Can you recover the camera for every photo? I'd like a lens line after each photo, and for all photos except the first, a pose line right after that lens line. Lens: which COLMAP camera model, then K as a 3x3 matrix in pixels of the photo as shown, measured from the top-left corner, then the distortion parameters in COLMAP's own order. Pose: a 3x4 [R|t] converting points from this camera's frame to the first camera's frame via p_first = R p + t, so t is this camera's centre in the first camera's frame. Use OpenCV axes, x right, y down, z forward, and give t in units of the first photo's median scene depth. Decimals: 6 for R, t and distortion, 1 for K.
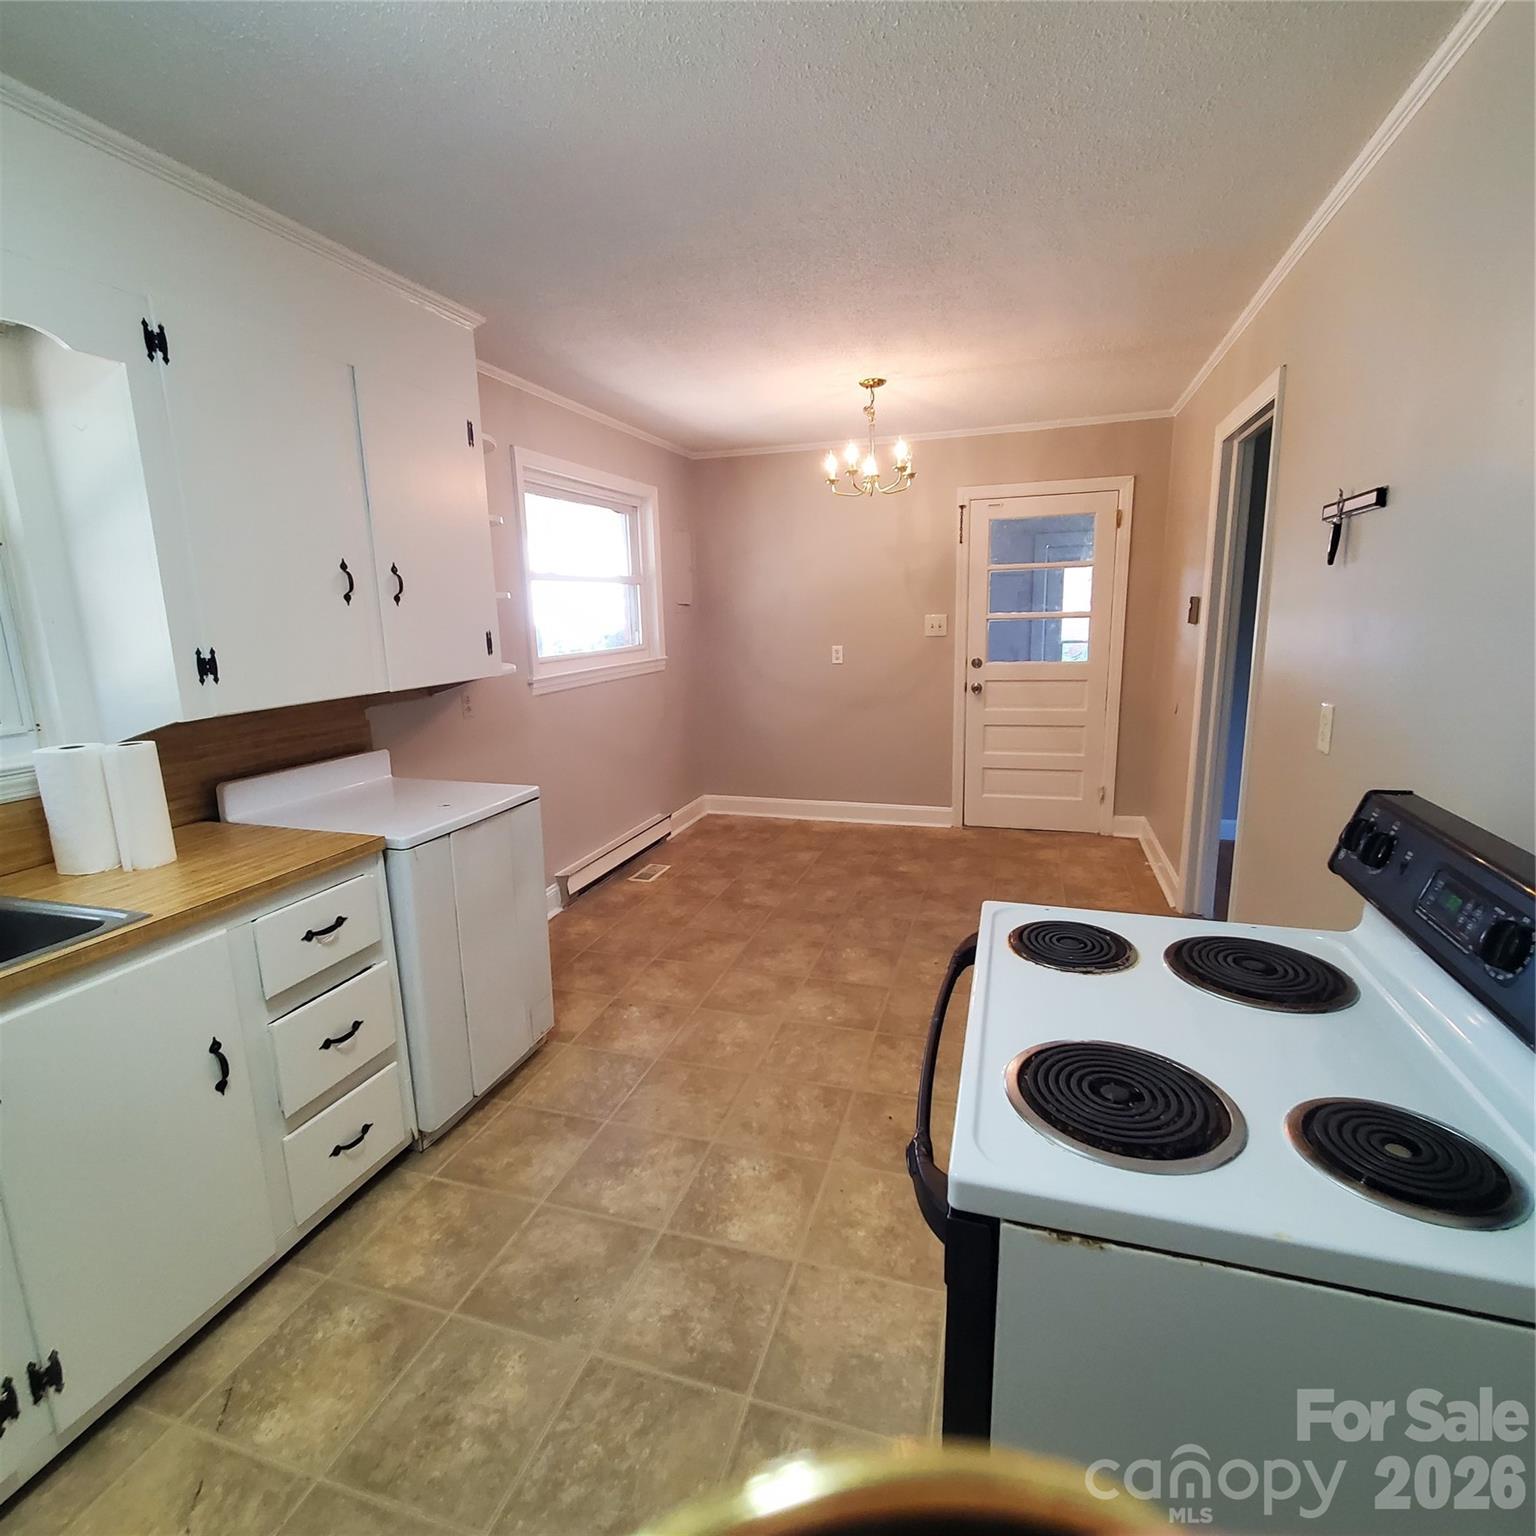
lens RADIAL K [[815.4, 0, 761.5], [0, 815.4, 765.8], [0, 0, 1]] dist [0.006041, 0.000182]
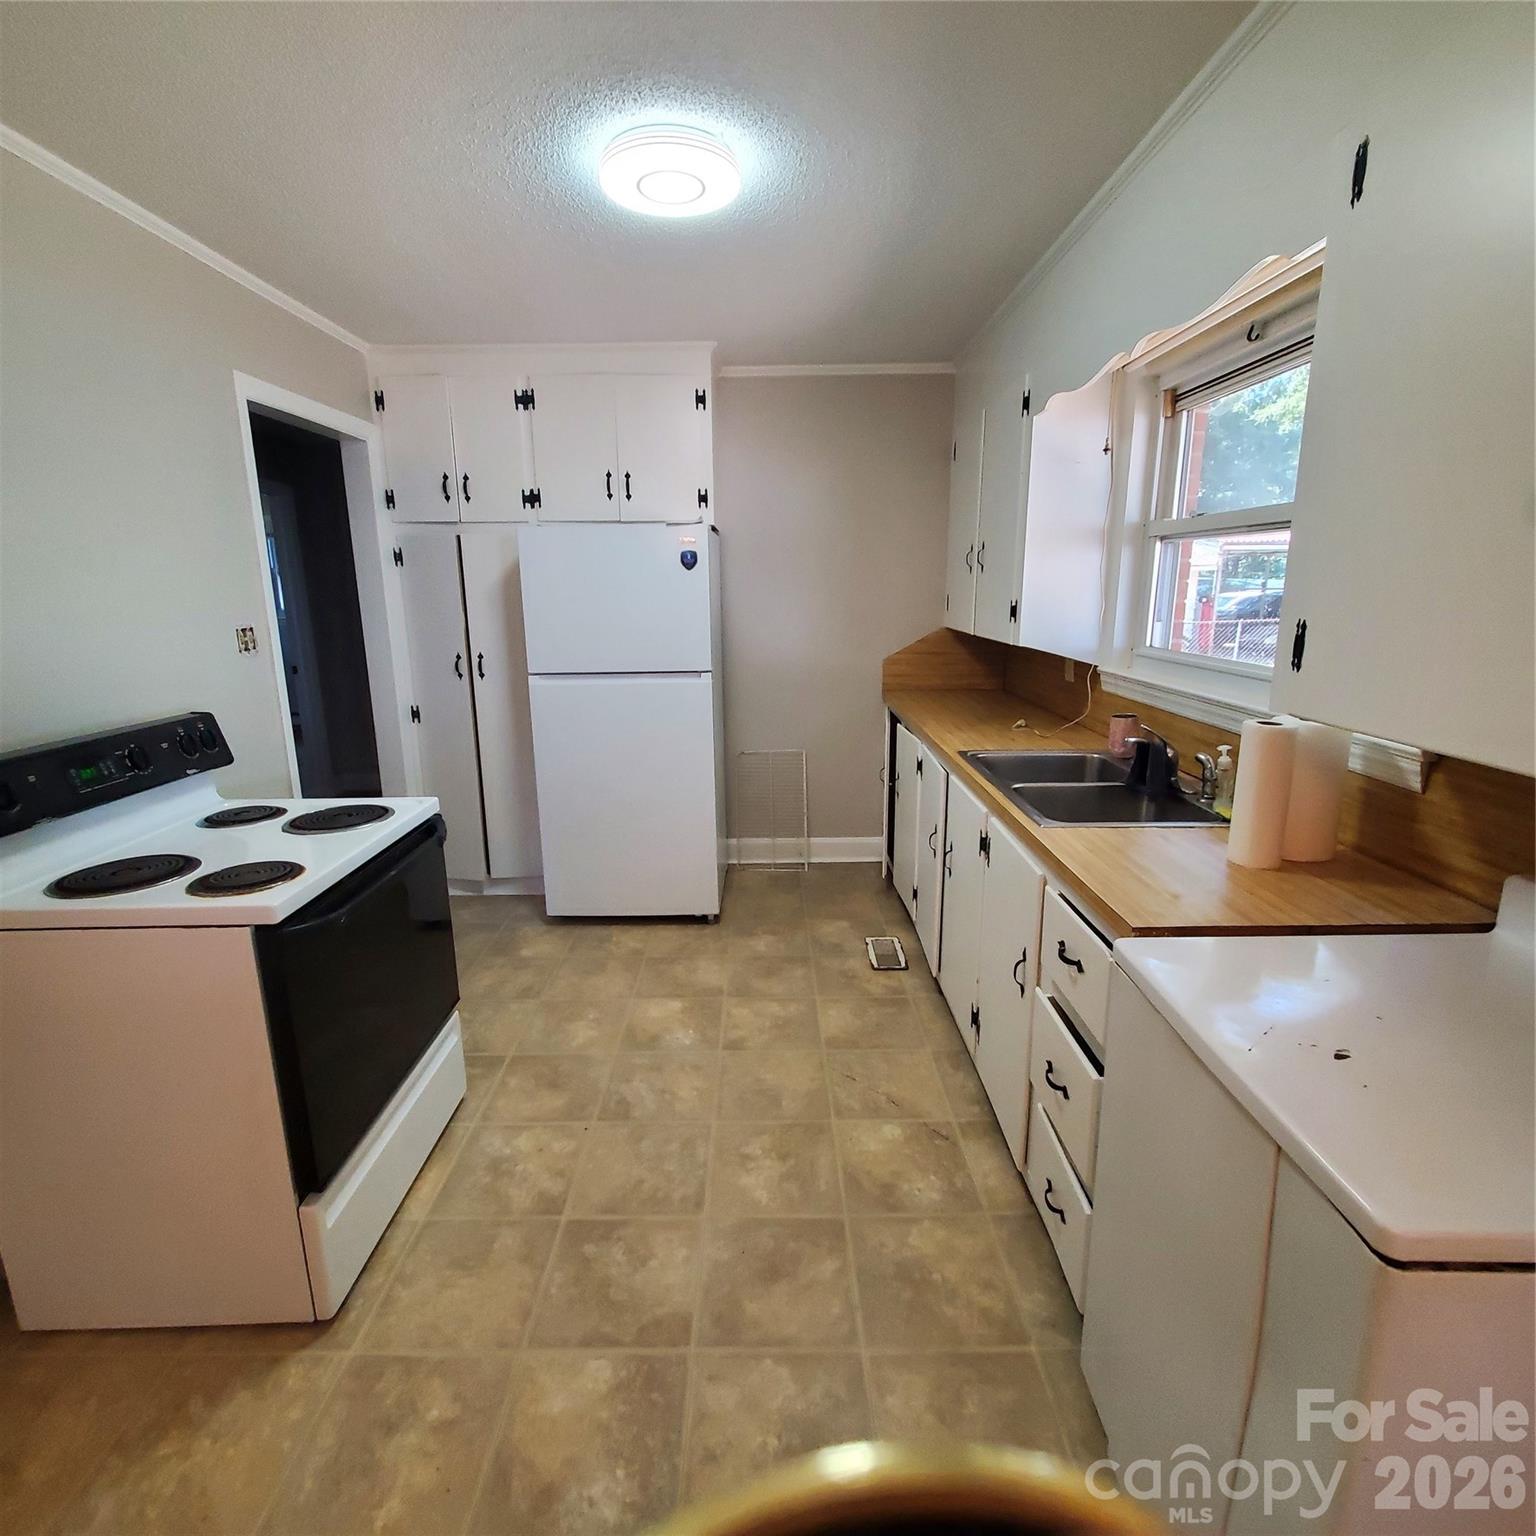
lens RADIAL K [[815.4, 0, 761.5], [0, 815.4, 765.8], [0, 0, 1]] dist [0.006041, 0.000182]
pose [[-0.952793, 0.096816, -0.287770, -0.008226], [-0.028193, 0.915491, 0.401349, -0.297153], [0.302307, 0.390516, -0.869545, 1.506456]]
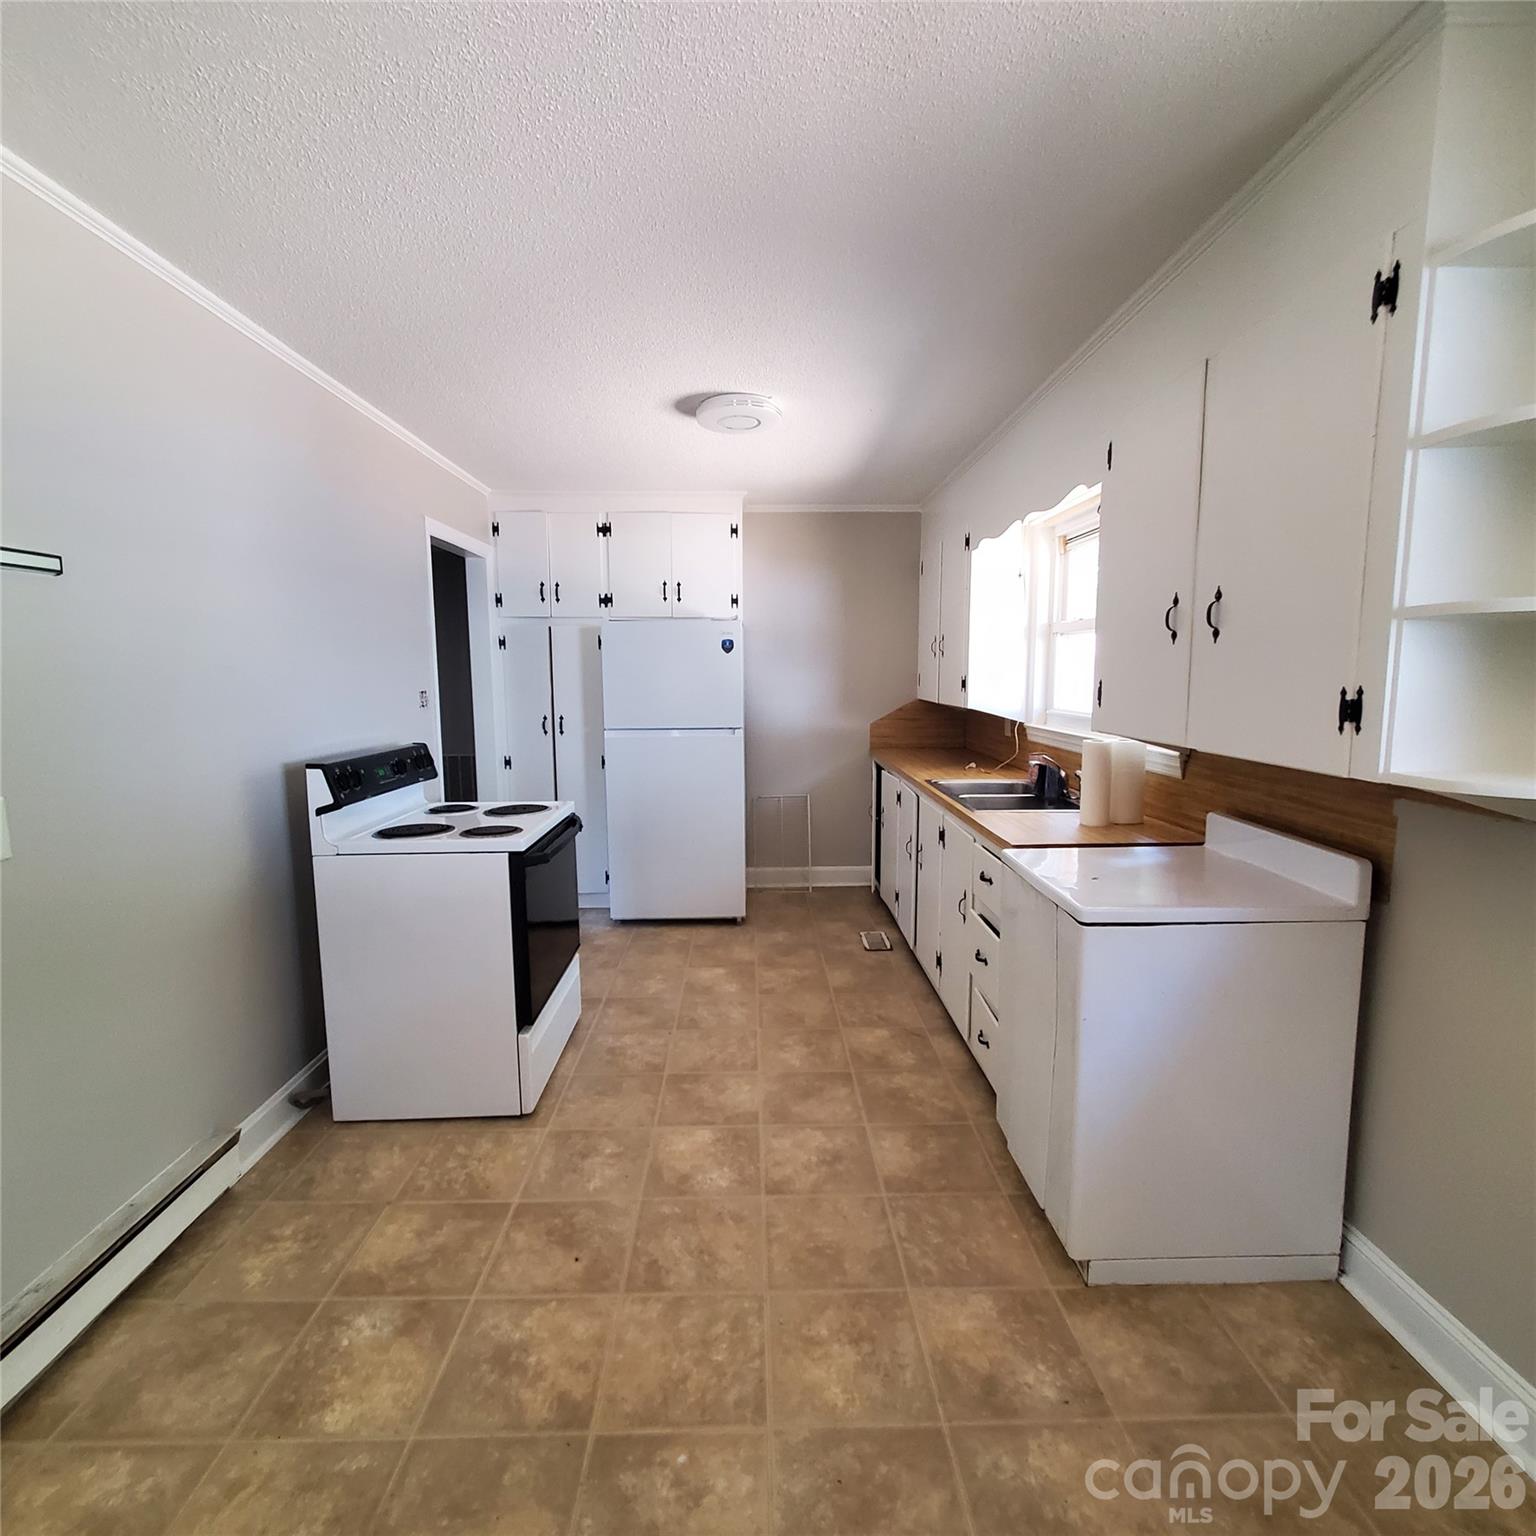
lens RADIAL K [[809.0, 0, 768.5], [0, 809.0, 768.8], [0, 0, 1]] dist [0.002775, 0.000208]
pose [[-0.944853, 0.064503, -0.321078, 0.249028], [-0.039507, 0.950802, 0.307271, -0.380017], [0.325102, 0.303011, -0.895820, 2.001724]]
